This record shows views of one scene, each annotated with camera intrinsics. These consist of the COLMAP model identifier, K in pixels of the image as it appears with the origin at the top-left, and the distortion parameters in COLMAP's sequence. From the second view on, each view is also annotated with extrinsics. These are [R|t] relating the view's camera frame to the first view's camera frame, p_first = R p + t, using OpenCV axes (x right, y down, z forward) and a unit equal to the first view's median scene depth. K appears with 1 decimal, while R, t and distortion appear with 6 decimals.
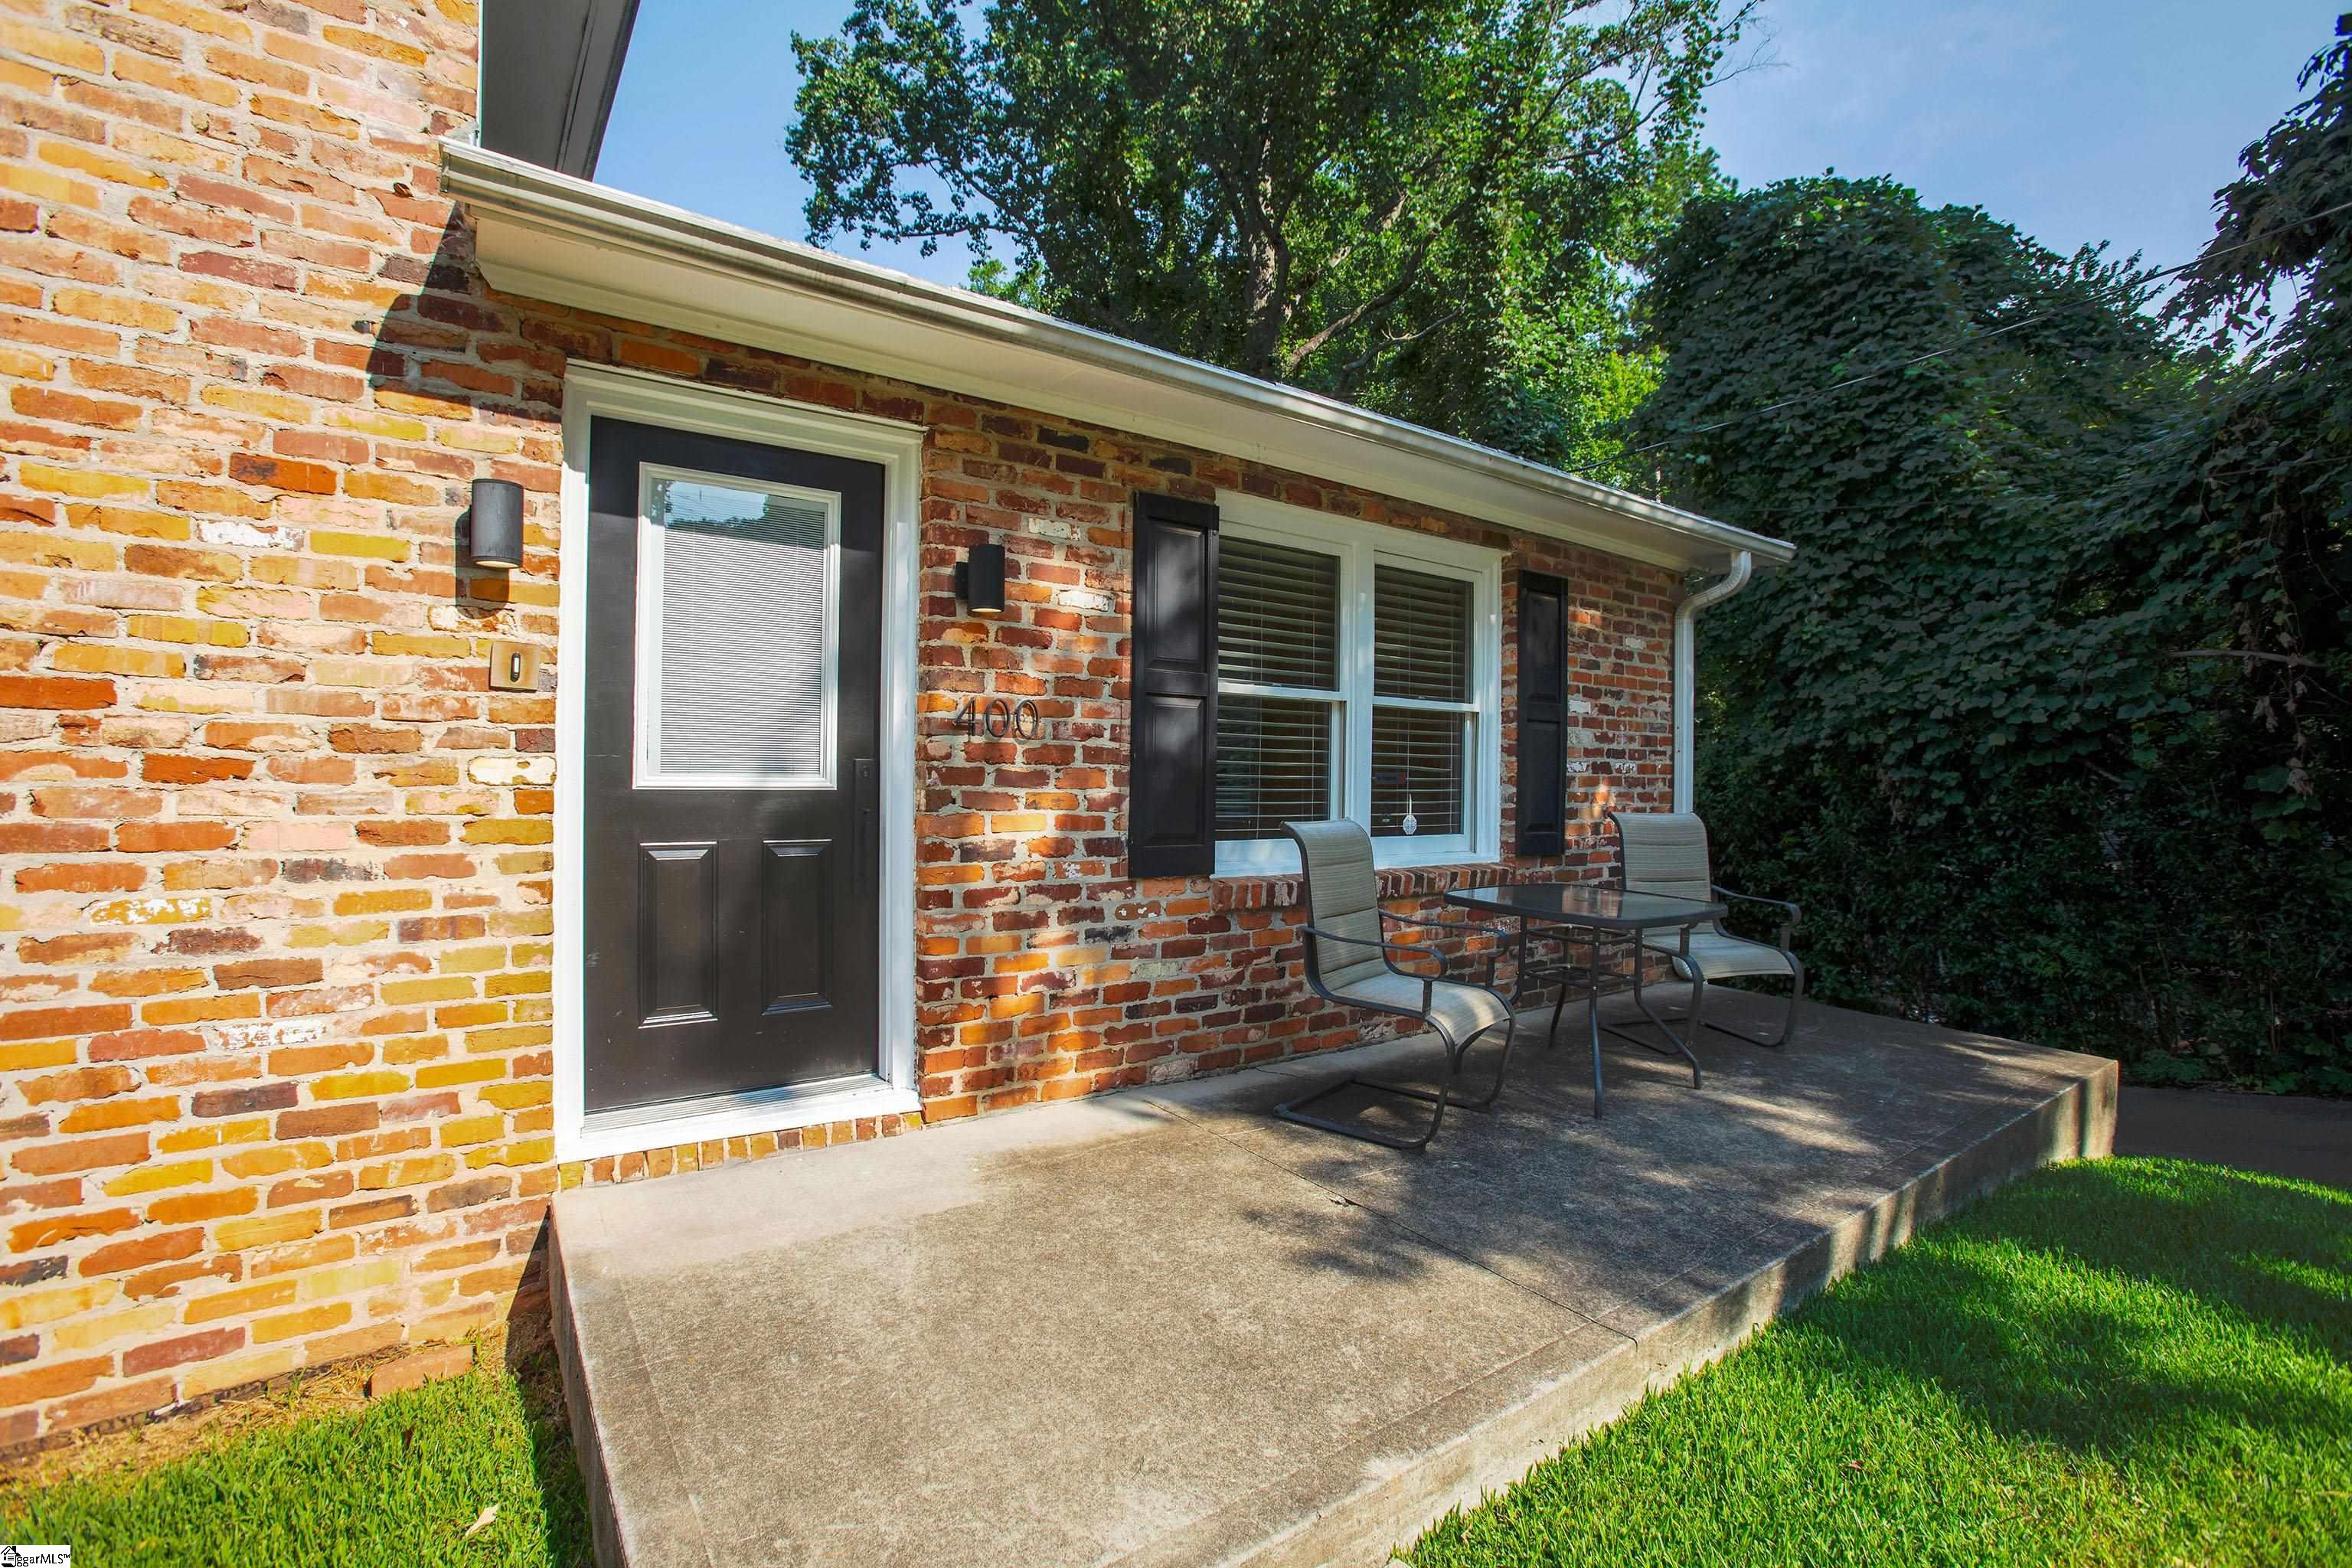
lens RADIAL K [[1091.0, 0, 1173.0], [0, 1091.0, 795.4], [0, 0, 1]] dist [-0.025452, 0.003329]
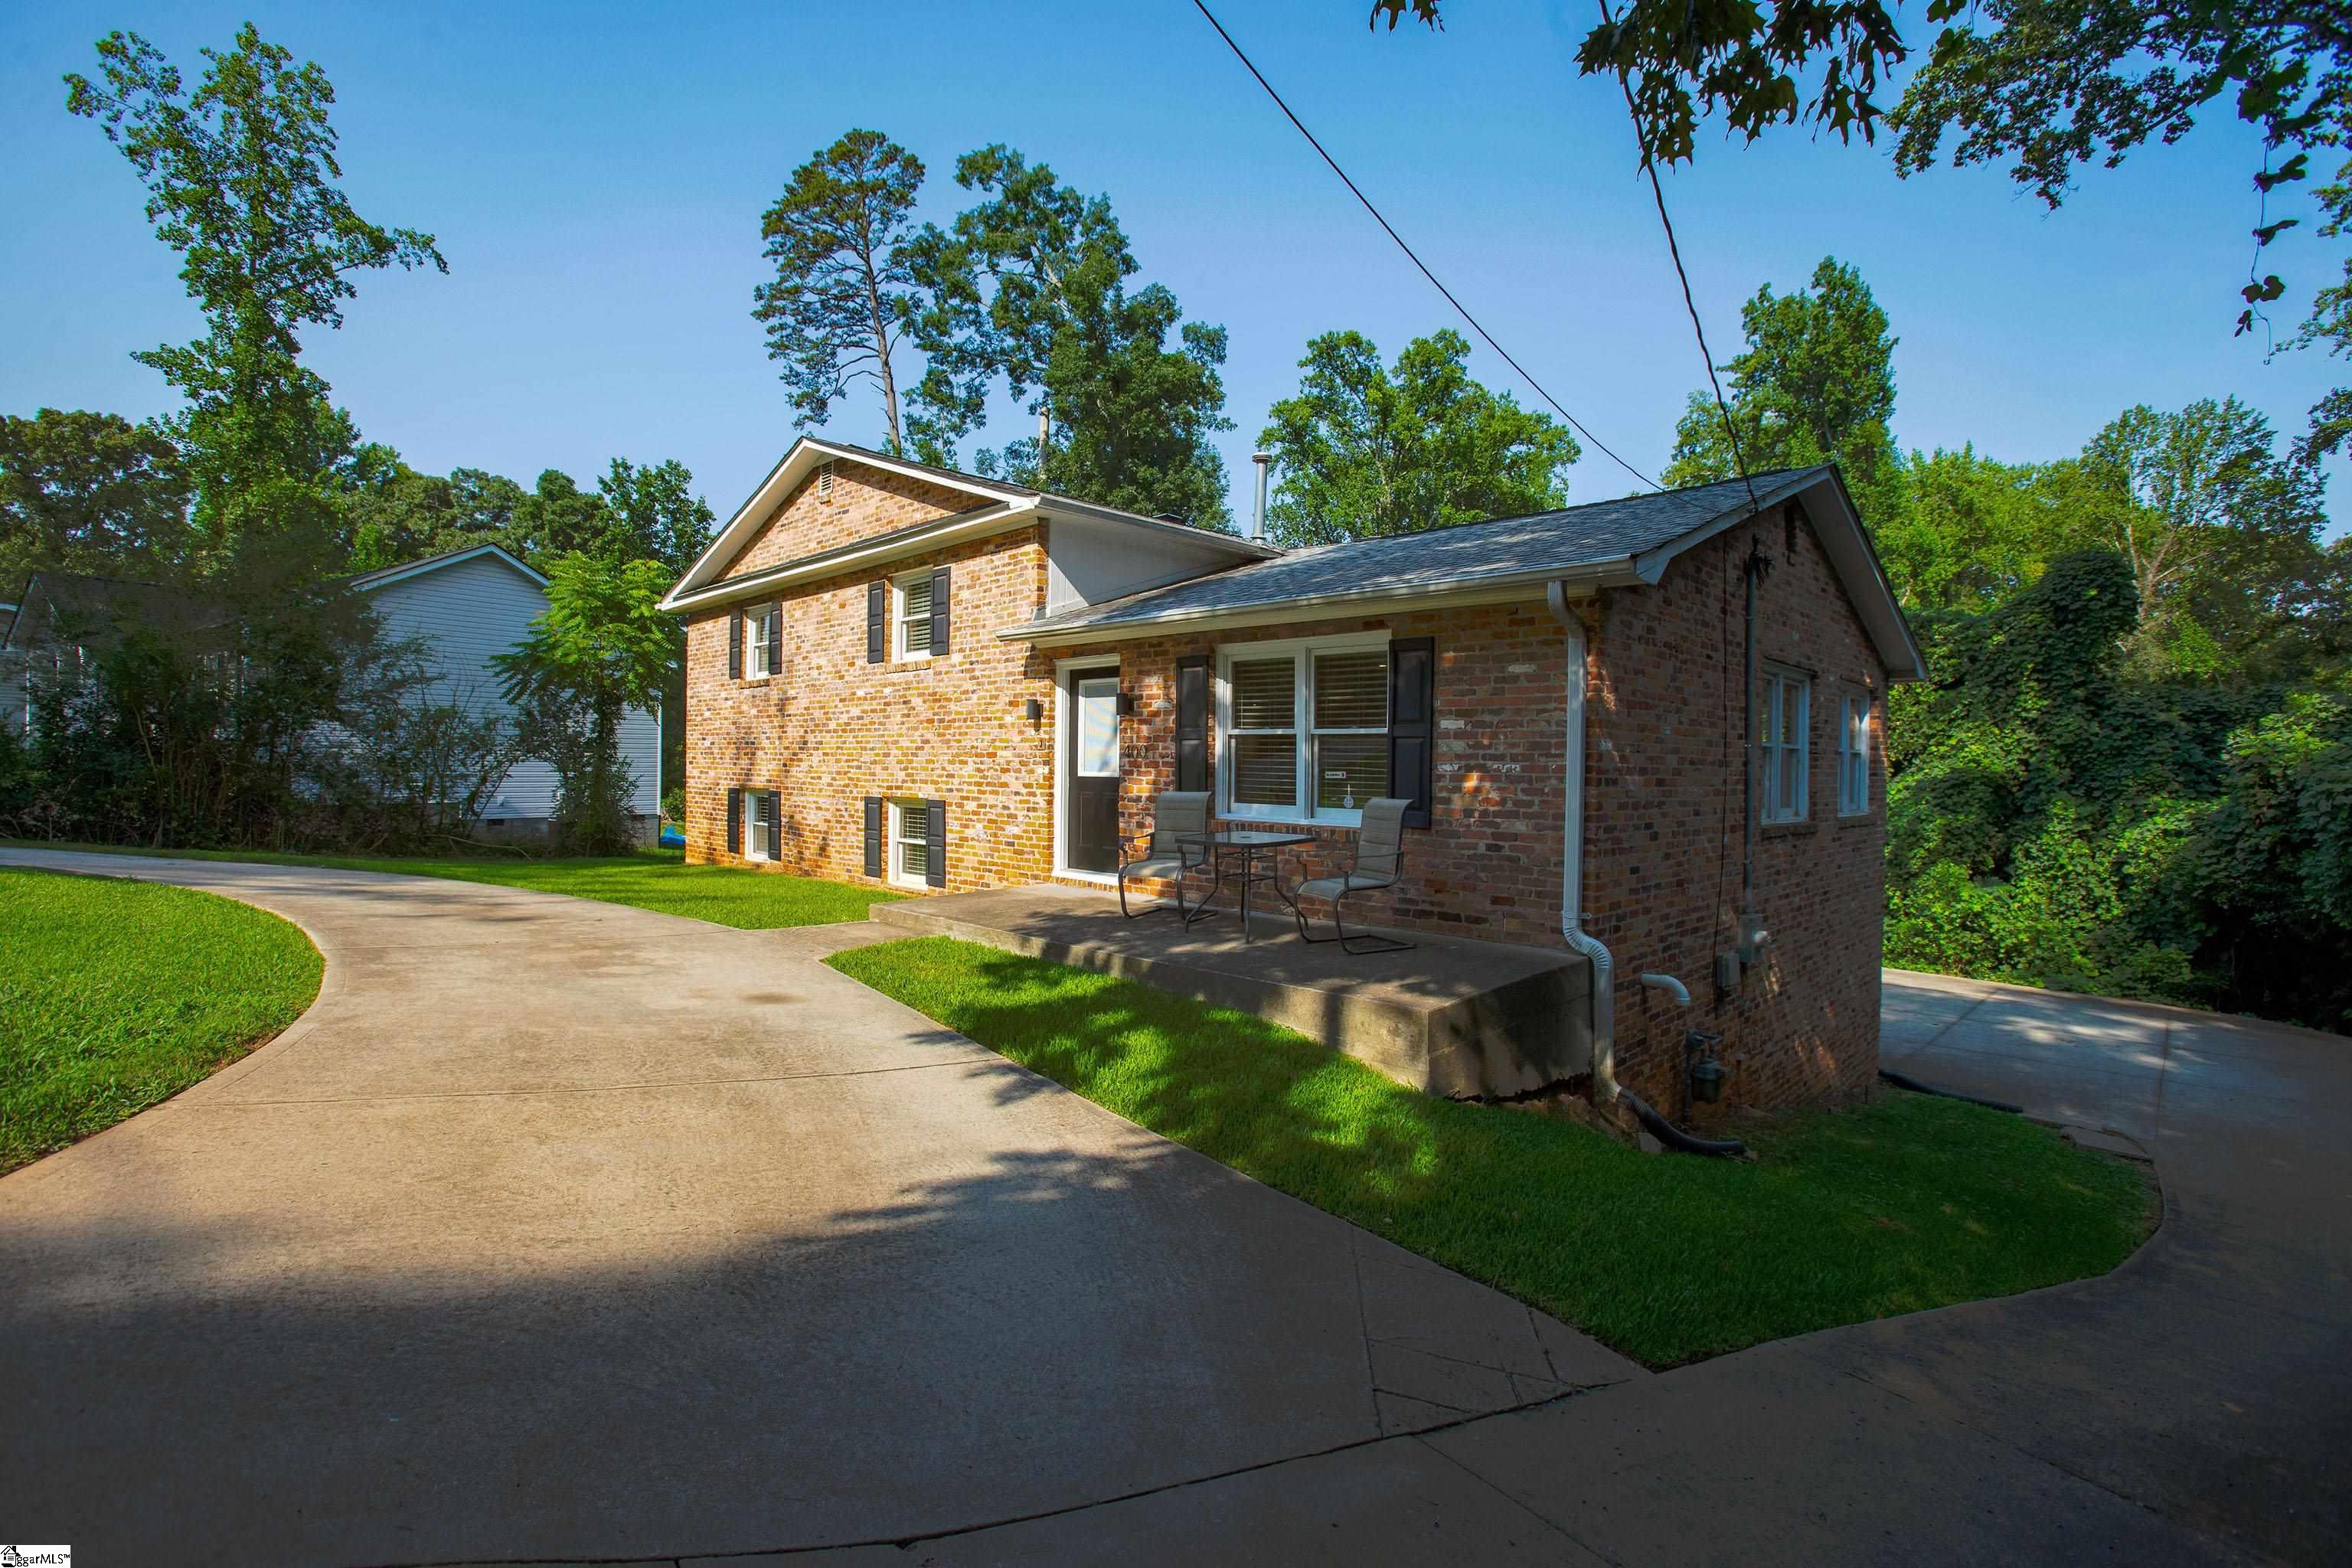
lens RADIAL K [[1091.0, 0, 1171.0], [0, 1091.0, 770.0], [0, 0, 1]] dist [-0.025452, 0.003329]
pose [[0.155253, 0.005990, -0.987857, 1.889320], [-0.013456, 0.999902, 0.003948, -0.026354], [0.987783, 0.012680, 0.155318, 0.477880]]
